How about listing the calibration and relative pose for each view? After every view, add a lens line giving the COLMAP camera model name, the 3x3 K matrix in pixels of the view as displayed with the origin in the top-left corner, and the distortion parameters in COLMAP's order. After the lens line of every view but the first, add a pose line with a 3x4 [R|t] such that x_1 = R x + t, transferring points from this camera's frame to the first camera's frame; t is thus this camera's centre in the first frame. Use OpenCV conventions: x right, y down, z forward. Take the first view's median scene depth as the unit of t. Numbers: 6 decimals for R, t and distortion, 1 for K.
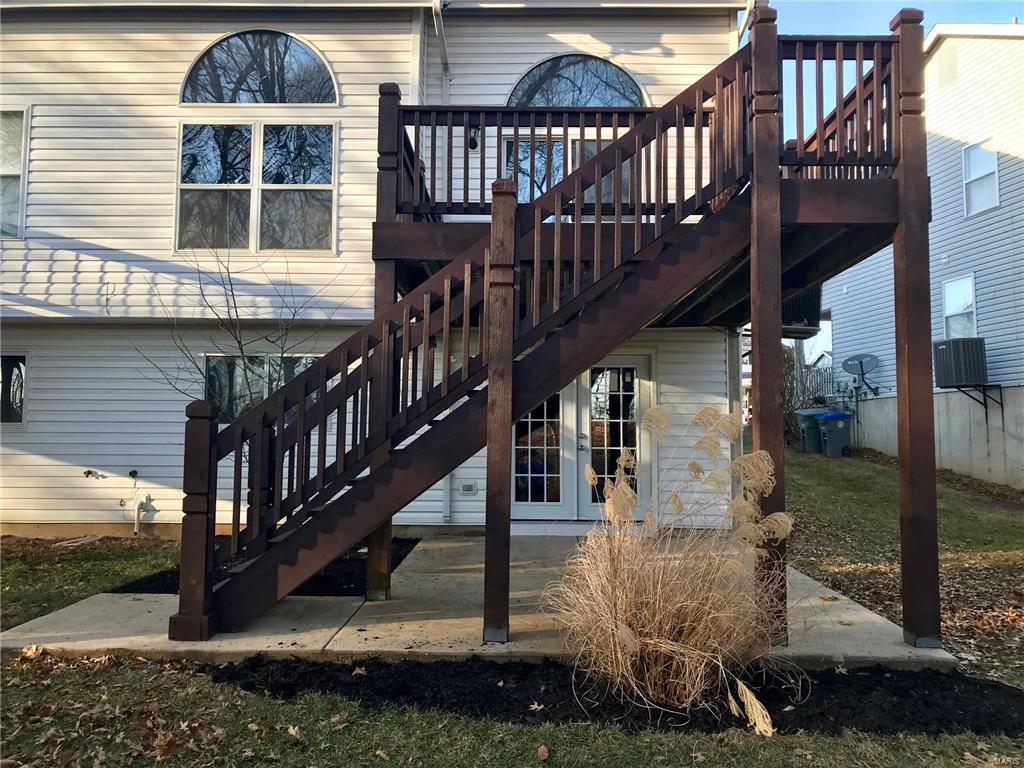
lens RADIAL K [[842.0, 0, 502.3], [0, 842.0, 381.9], [0, 0, 1]] dist [0.070404, -0.144677]
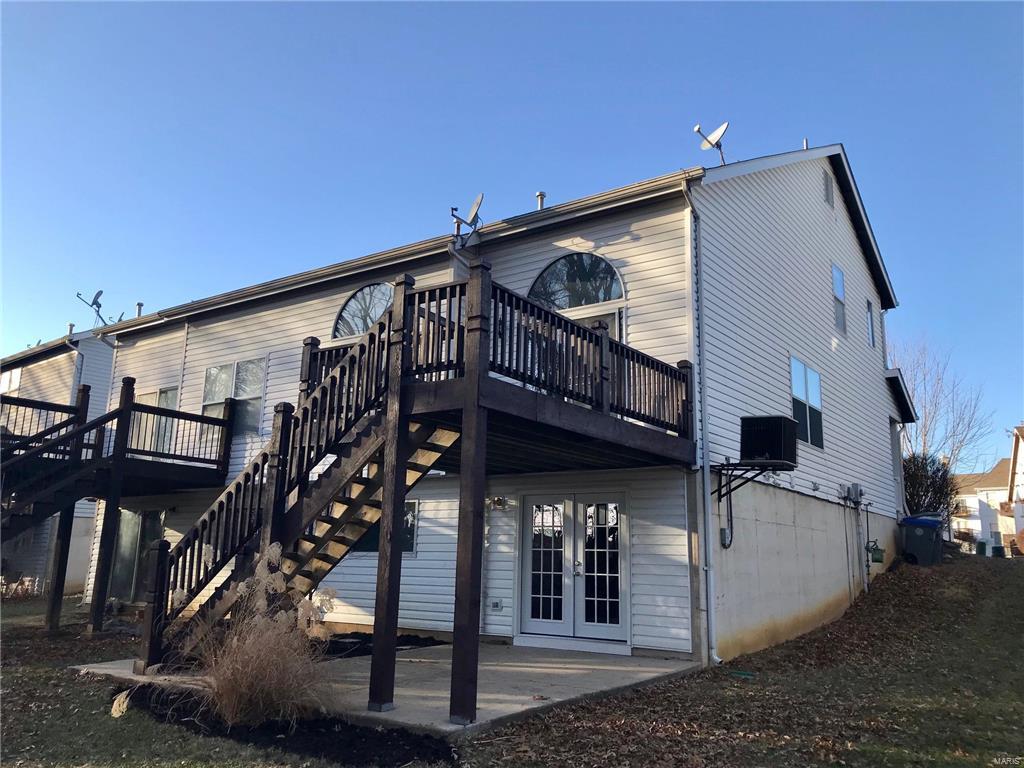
lens RADIAL K [[842.0, 0, 502.3], [0, 842.0, 381.9], [0, 0, 1]] dist [0.070404, -0.144677]
pose [[0.819903, -0.110203, -0.561796, 0.707770], [0.027715, 0.987788, -0.153317, -0.008974], [0.571831, 0.110135, 0.812945, -0.058231]]
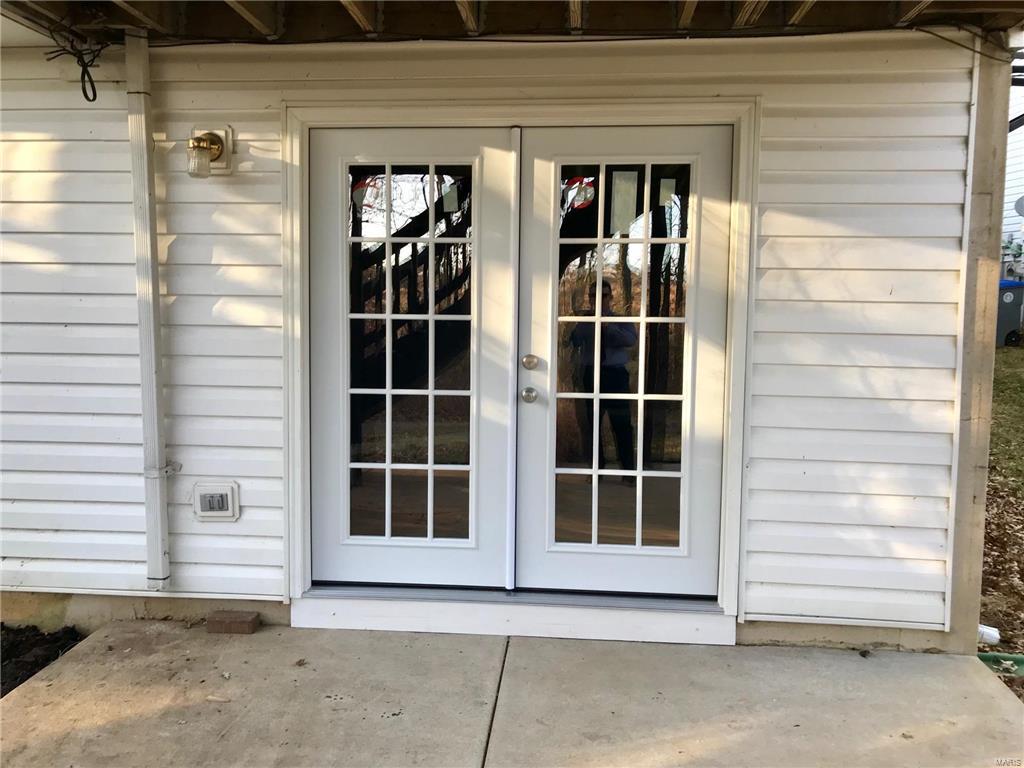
lens RADIAL K [[842.0, 0, 502.3], [0, 842.0, 381.9], [0, 0, 1]] dist [0.070404, -0.144677]
pose [[0.997969, 0.010380, -0.062851, 0.105499], [0.000075, 0.986443, 0.164102, 0.014137], [0.063702, -0.163773, 0.984439, 0.647072]]
